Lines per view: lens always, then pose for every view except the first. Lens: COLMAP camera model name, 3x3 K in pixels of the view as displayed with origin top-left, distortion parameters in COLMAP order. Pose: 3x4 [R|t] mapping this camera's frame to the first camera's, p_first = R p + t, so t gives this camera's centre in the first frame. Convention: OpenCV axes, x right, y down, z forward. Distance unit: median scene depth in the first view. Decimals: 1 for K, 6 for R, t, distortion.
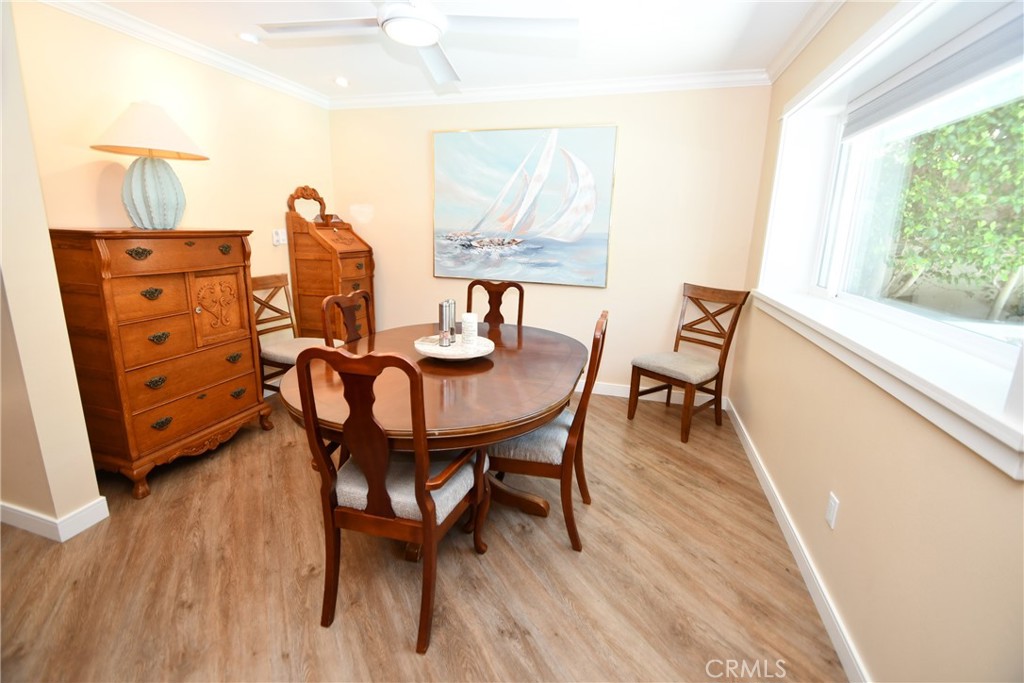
lens RADIAL K [[449.0, 0, 501.4], [0, 449.0, 330.6], [0, 0, 1]] dist [0.011203, -0.015499]
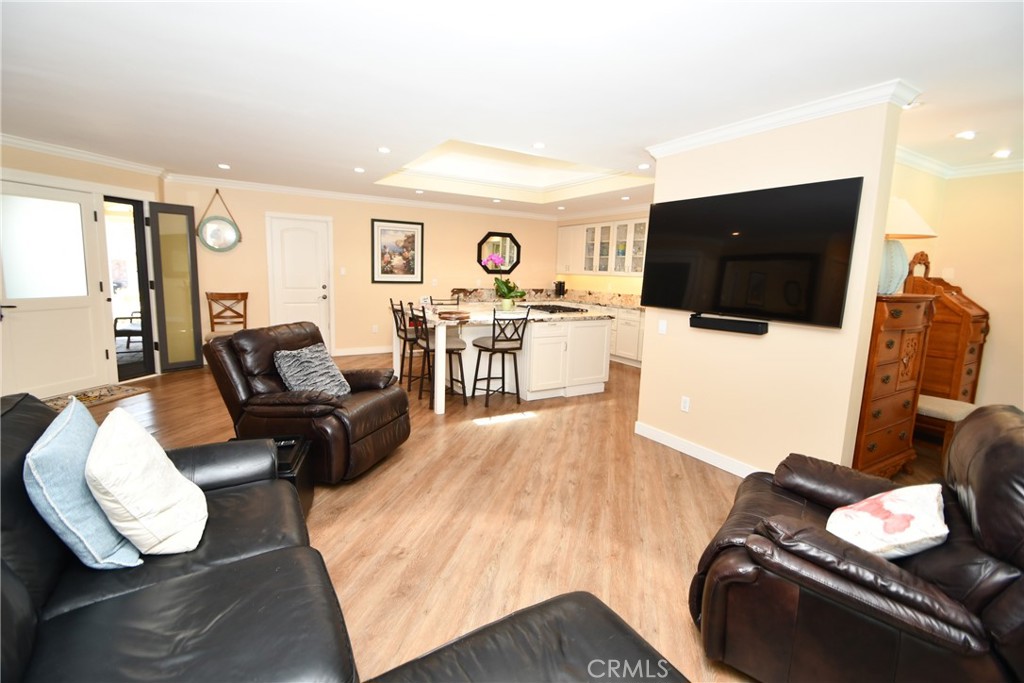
lens RADIAL K [[449.0, 0, 501.4], [0, 449.0, 330.6], [0, 0, 1]] dist [0.011203, -0.015499]
pose [[0.727857, 0.087667, -0.680102, -0.446226], [-0.163108, 0.985462, -0.047533, 0.076486], [0.666048, 0.145527, 0.731575, -0.423116]]
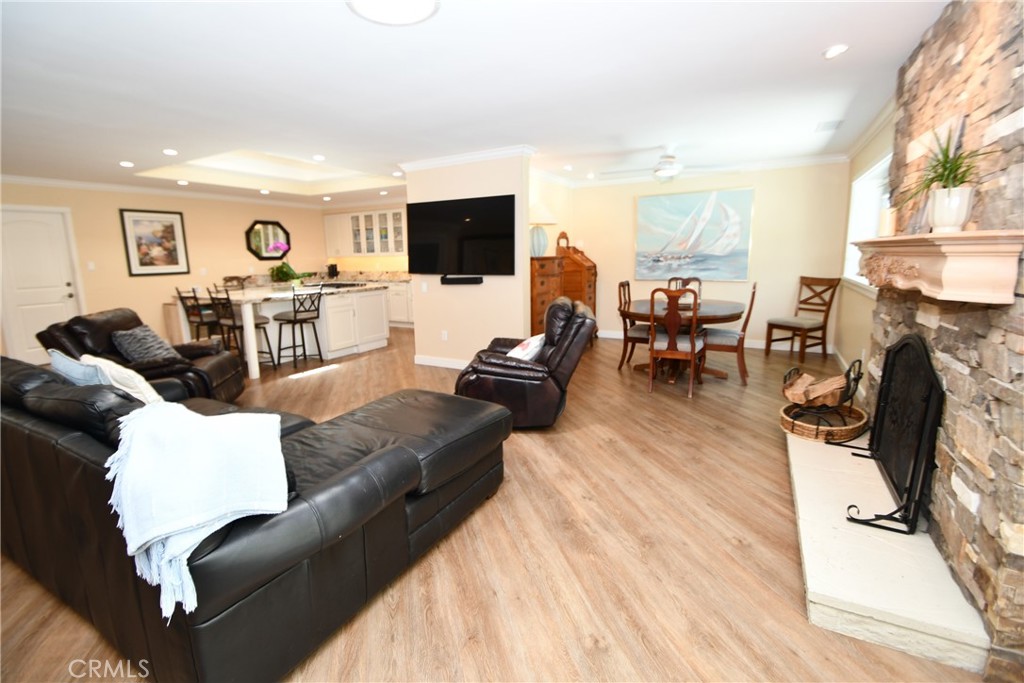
lens RADIAL K [[449.0, 0, 501.4], [0, 449.0, 330.6], [0, 0, 1]] dist [0.011203, -0.015499]
pose [[0.972149, -0.006183, -0.234283, -0.270065], [-0.006982, 0.998444, -0.055322, 0.187242], [0.234261, 0.055417, 0.970593, -0.831330]]
